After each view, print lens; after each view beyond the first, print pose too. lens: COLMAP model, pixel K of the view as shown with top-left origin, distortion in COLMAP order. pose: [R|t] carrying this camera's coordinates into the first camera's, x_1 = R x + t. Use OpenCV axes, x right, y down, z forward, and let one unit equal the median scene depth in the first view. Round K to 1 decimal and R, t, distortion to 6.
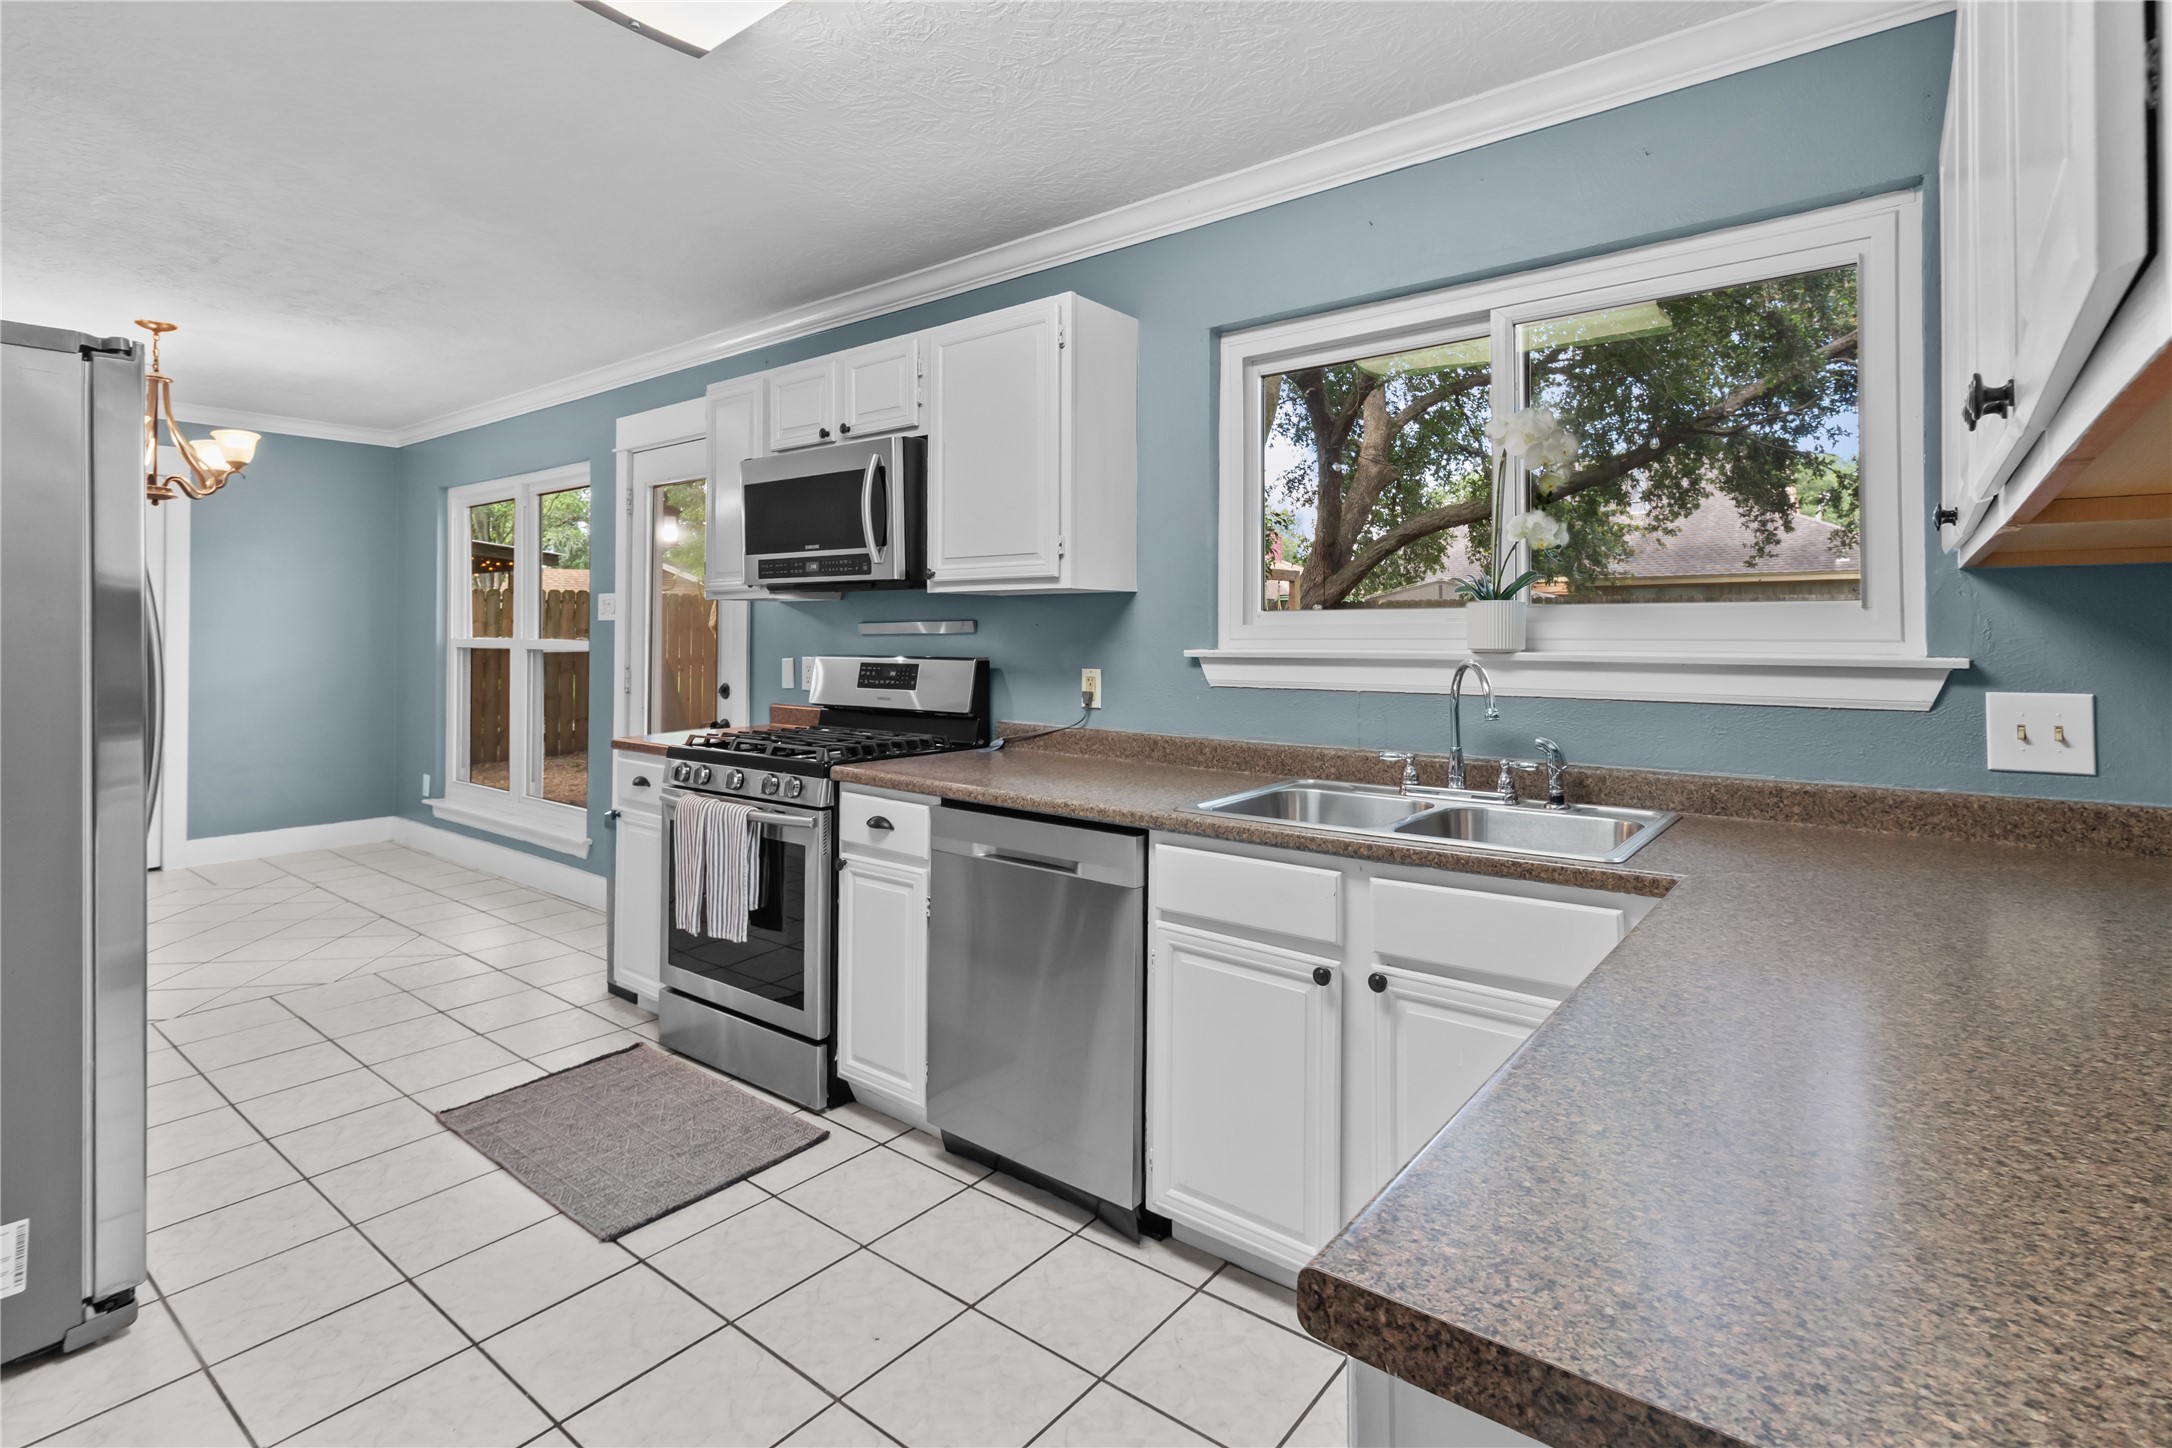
lens RADIAL K [[1047.1, 0, 1096.1], [0, 1047.1, 607.3], [0, 0, 1]] dist [0.002914, 0.000224]
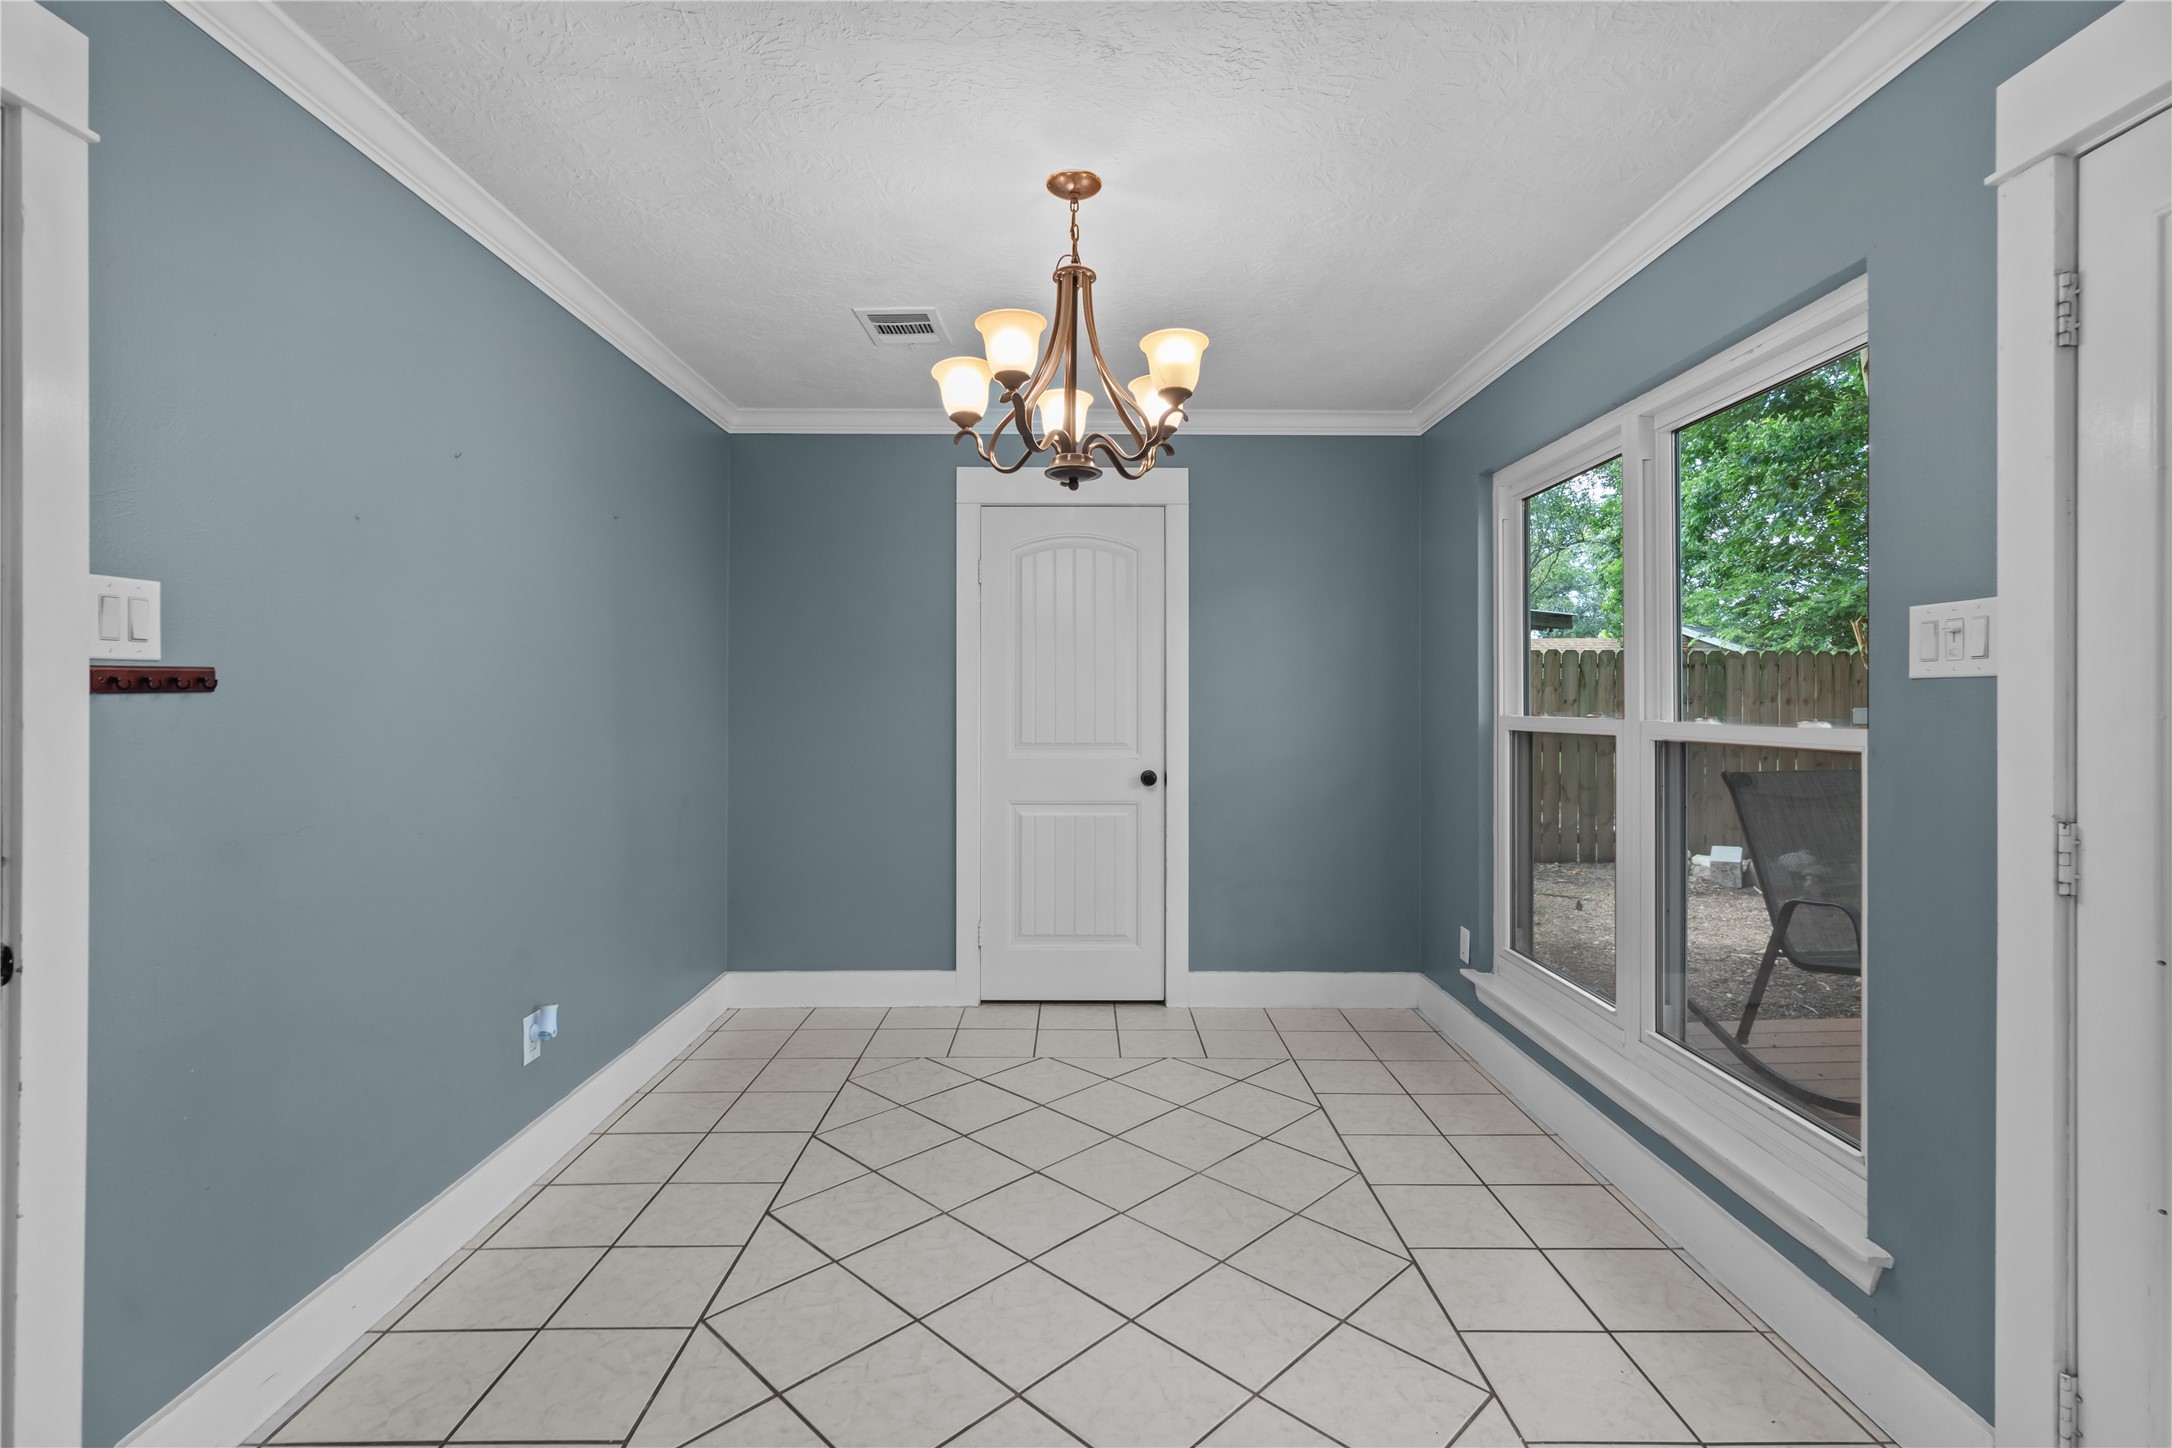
lens RADIAL K [[1010.3, 0, 1091.5], [0, 1010.3, 696.2], [0, 0, 1]] dist [0.003744, 0.000245]
pose [[0.629952, -0.000960, -0.776633, -0.370056], [0.012939, 0.999873, 0.009259, 0.011792], [0.776526, -0.015881, 0.629885, 0.533543]]
